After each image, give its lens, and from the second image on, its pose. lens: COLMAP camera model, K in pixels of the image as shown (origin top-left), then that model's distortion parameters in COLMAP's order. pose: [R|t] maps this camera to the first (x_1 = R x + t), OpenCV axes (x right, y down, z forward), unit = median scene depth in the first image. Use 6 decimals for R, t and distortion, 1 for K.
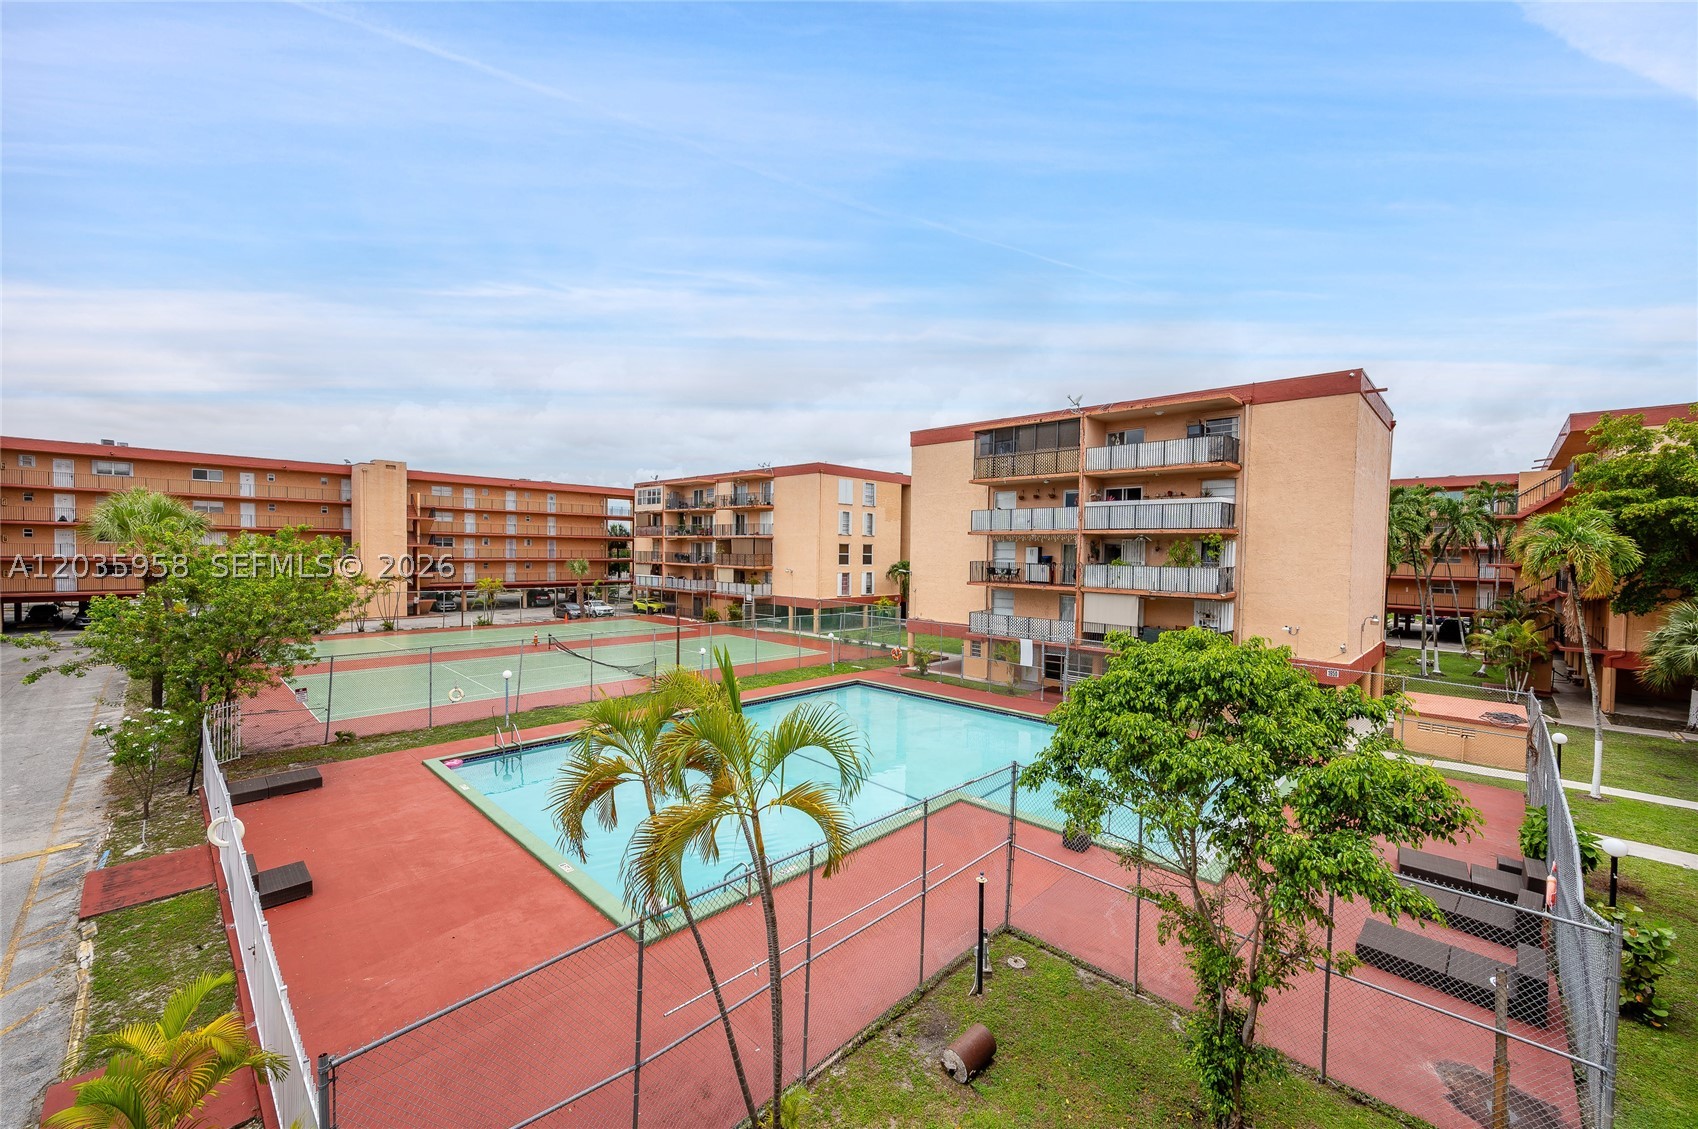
lens RADIAL K [[670.9, 0, 845.1], [0, 670.9, 572.1], [0, 0, 1]] dist [0.003348, 0.000223]
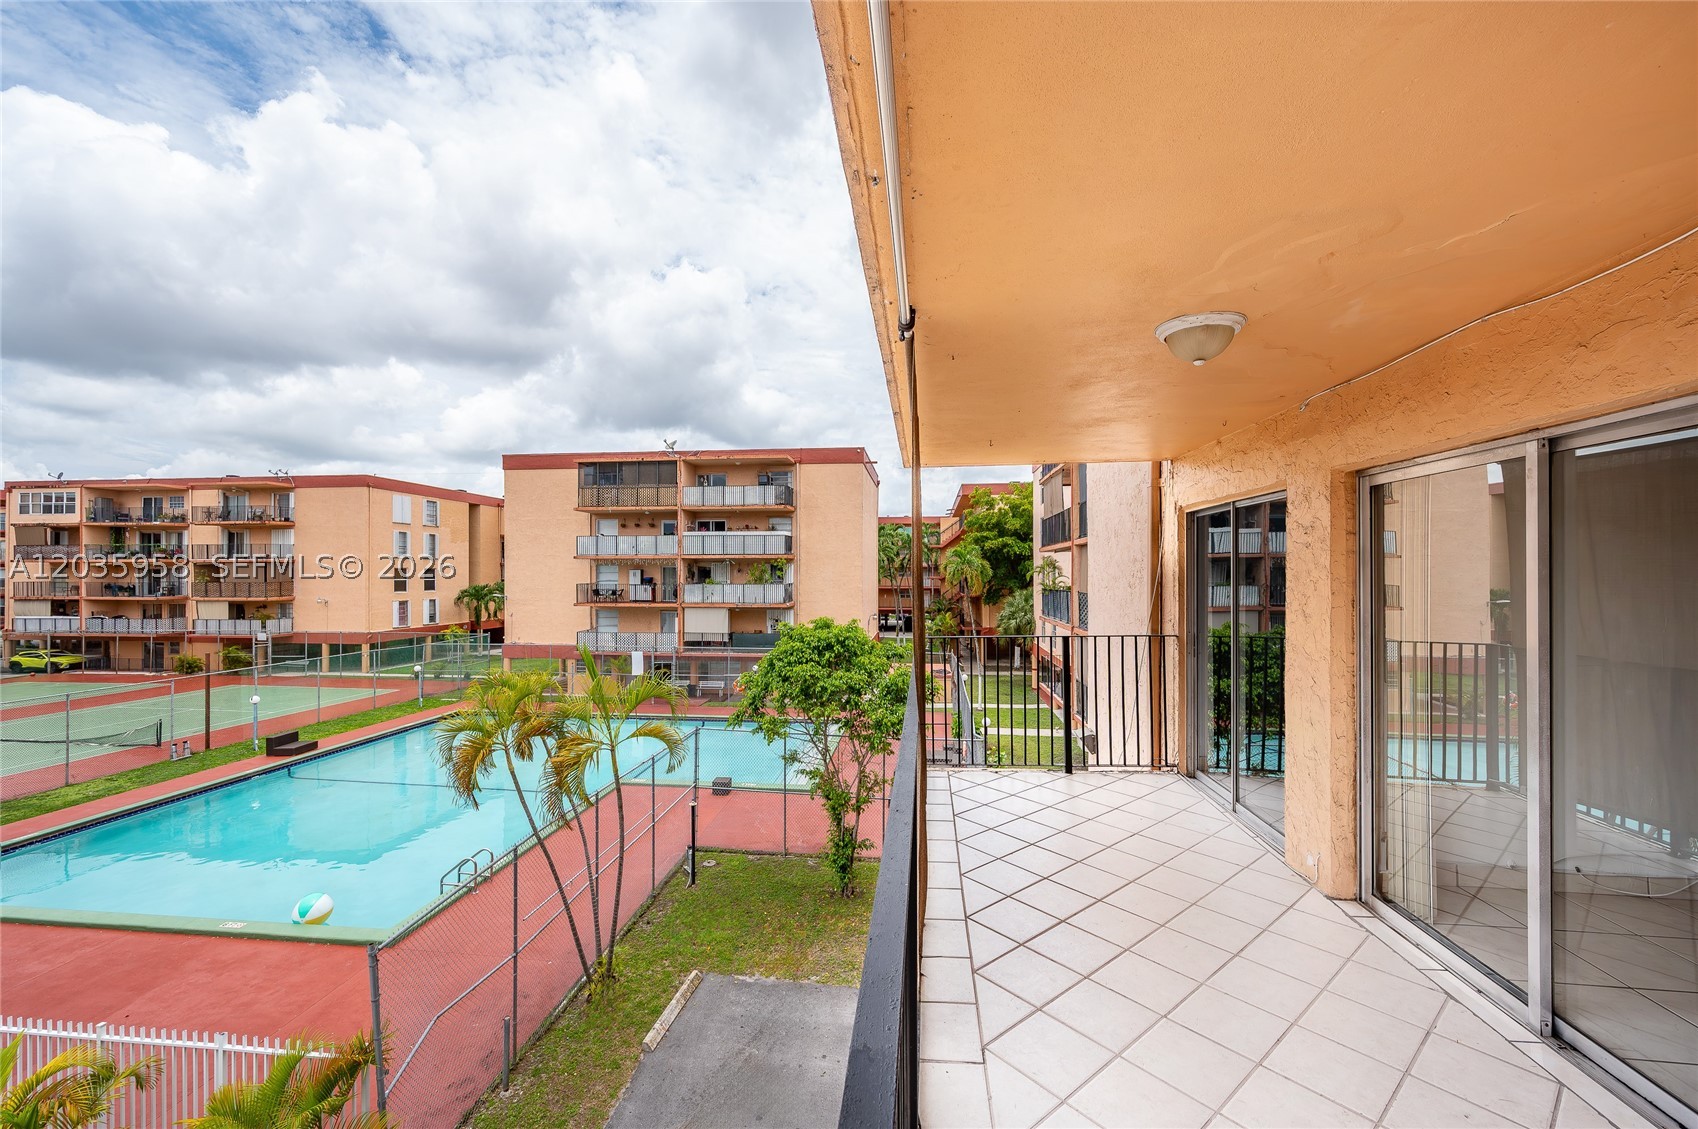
lens RADIAL K [[670.9, 0, 850.7], [0, 670.9, 571.4], [0, 0, 1]] dist [0.003348, 0.000223]
pose [[0.793930, -0.014316, 0.607841, -0.112298], [0.033426, 0.999239, -0.020125, -0.000294], [-0.607090, 0.036295, 0.793804, -0.104481]]
